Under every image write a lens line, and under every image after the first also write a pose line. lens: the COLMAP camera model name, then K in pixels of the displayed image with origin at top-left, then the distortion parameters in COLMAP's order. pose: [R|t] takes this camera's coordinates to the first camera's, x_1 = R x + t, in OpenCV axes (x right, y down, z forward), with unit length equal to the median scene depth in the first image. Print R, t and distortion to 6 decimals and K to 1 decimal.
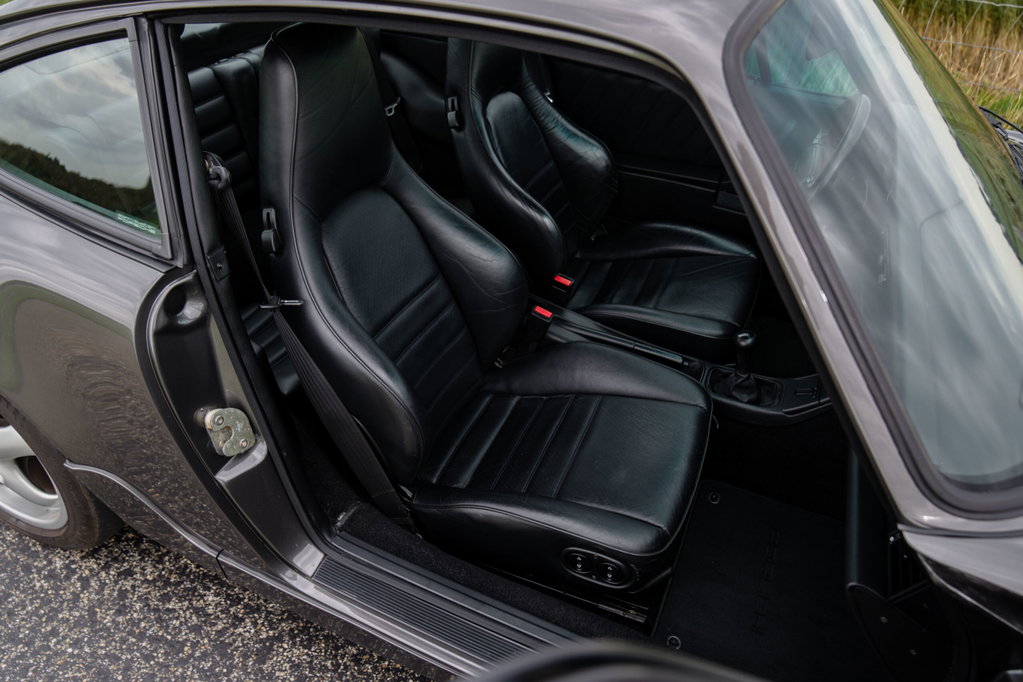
lens RADIAL K [[706.8, 0, 513.2], [0, 706.8, 346.5], [0, 0, 1]] dist [-0.122202, 0.072866]
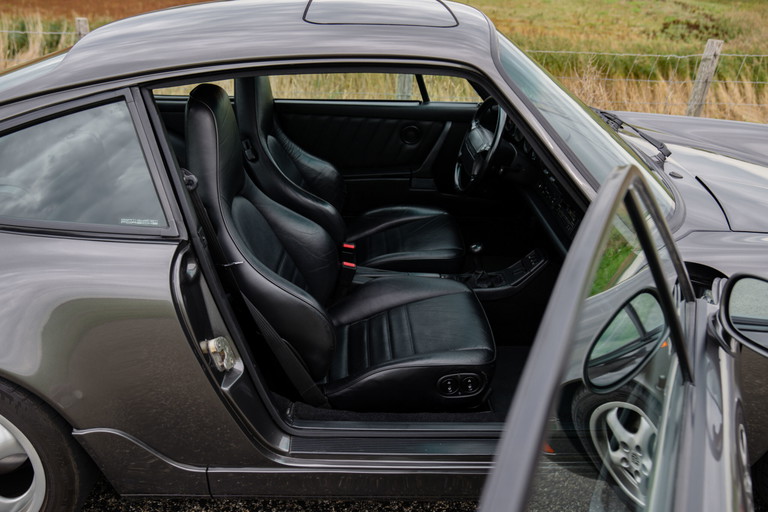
lens RADIAL K [[673.8, 0, 381.0], [0, 673.8, 260.2], [0, 0, 1]] dist [-0.036112, 0.013882]
pose [[0.893619, -0.210591, 0.396355, -0.575328], [0.292645, 0.942944, -0.158791, 0.235773], [-0.340300, 0.257890, 0.904261, -0.381439]]
